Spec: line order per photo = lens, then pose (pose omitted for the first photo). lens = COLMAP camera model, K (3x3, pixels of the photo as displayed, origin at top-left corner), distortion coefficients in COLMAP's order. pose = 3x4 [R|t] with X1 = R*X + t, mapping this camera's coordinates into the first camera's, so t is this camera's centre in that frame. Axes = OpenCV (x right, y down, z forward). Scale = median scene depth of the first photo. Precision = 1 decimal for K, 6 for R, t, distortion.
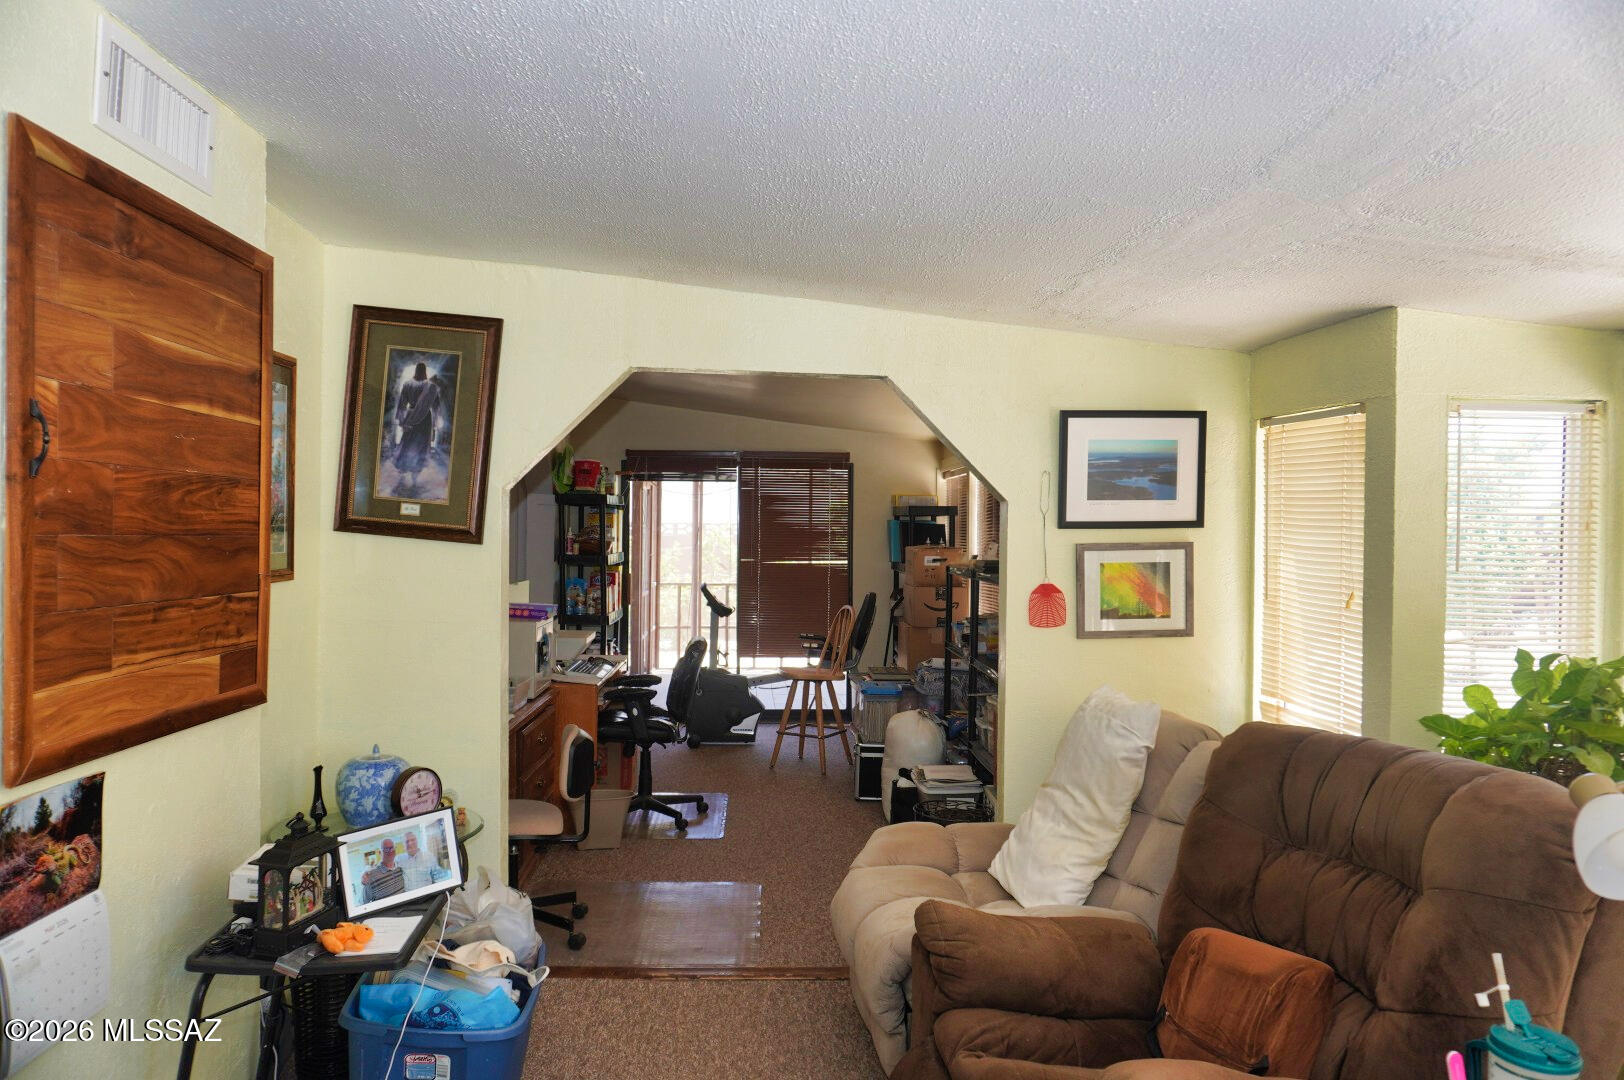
lens RADIAL K [[1092.8, 0, 814.8], [0, 1092.8, 548.3], [0, 0, 1]] dist [-0.003658, -0.000395]
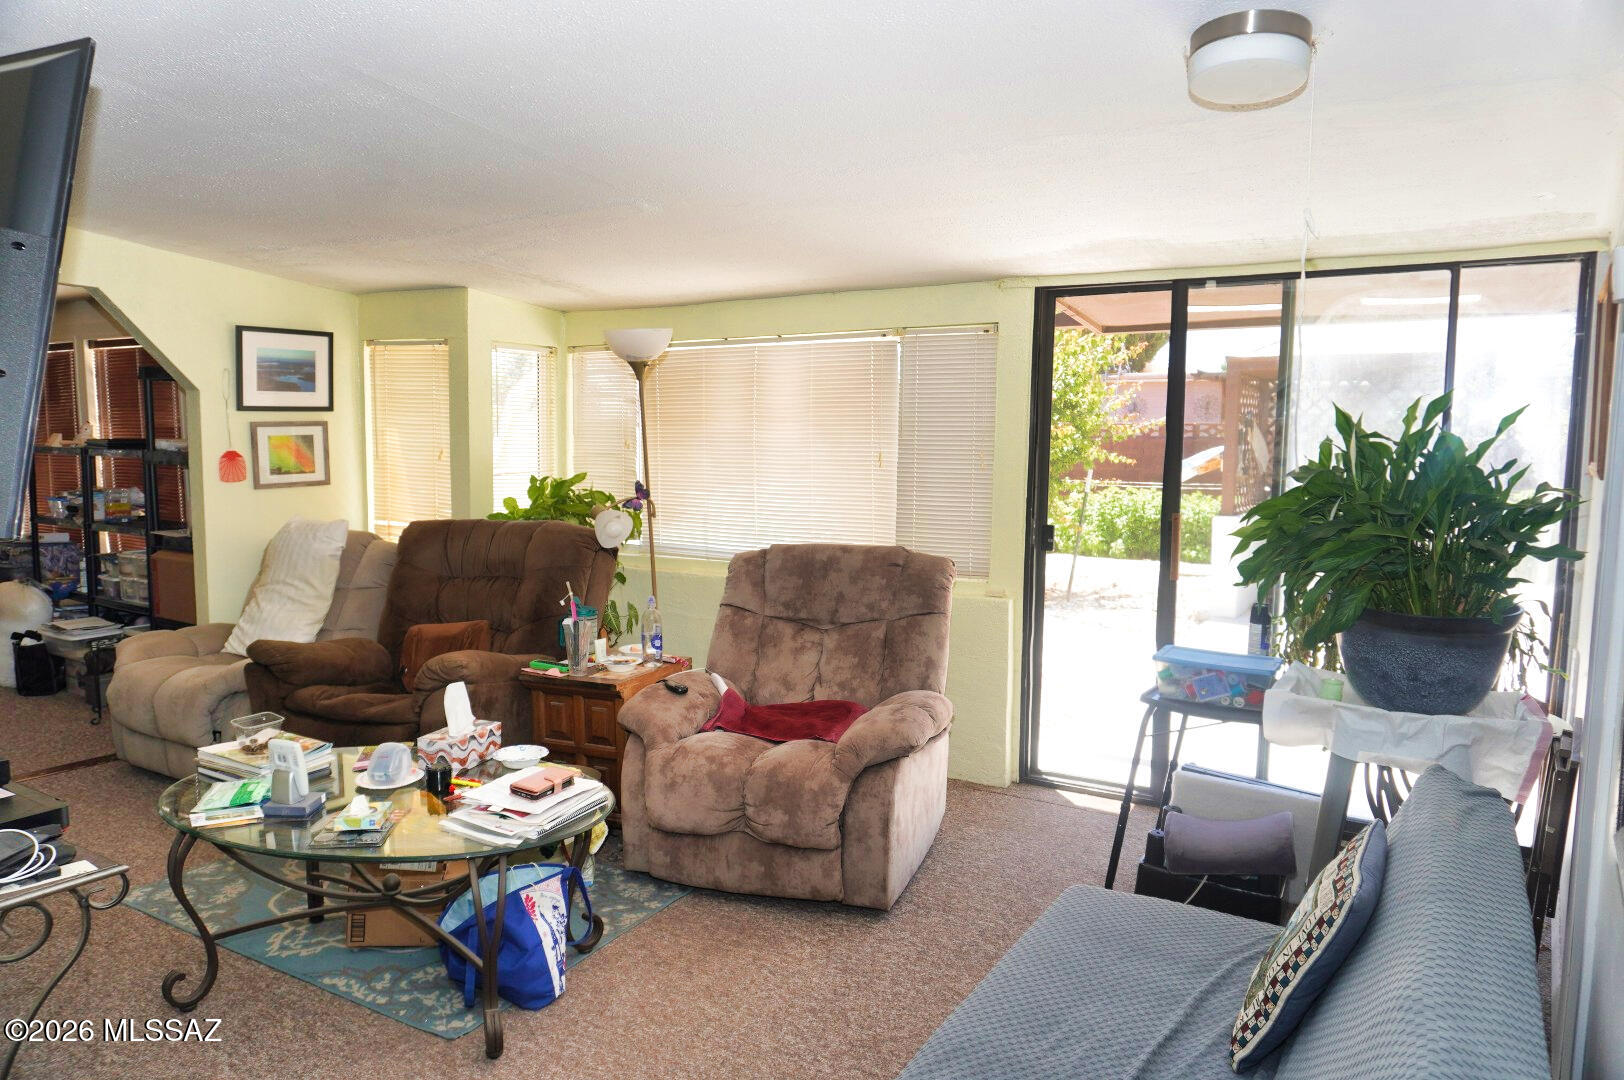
lens RADIAL K [[1092.8, 0, 814.8], [0, 1092.8, 548.3], [0, 0, 1]] dist [-0.003658, -0.000395]
pose [[0.582835, -0.088232, 0.807786, -0.304104], [0.007859, 0.994653, 0.102973, 0.011716], [-0.812553, -0.053668, 0.580412, -0.258268]]
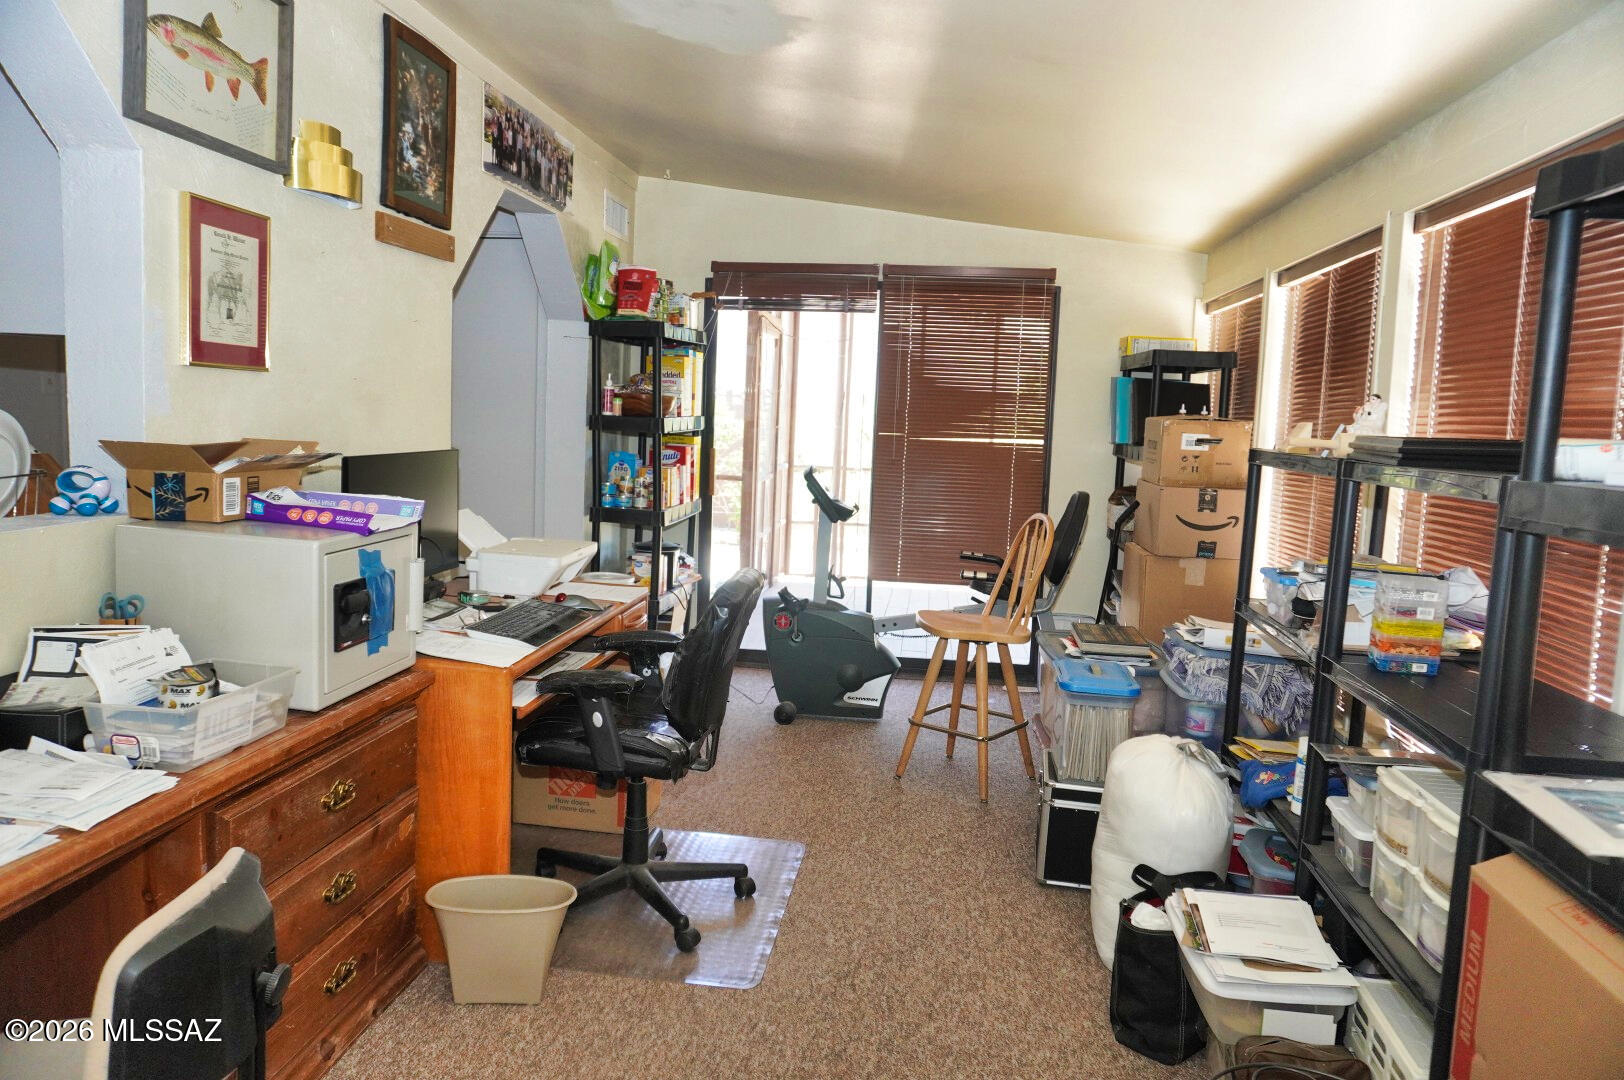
lens RADIAL K [[1041.6, 0, 818.9], [0, 1041.6, 521.4], [0, 0, 1]] dist [0.001498, 0.000489]
pose [[0.983464, 0.045061, -0.175411, 0.013273], [-0.030277, 0.995829, 0.086065, 0.014025], [0.178557, -0.079330, 0.980726, 0.499812]]
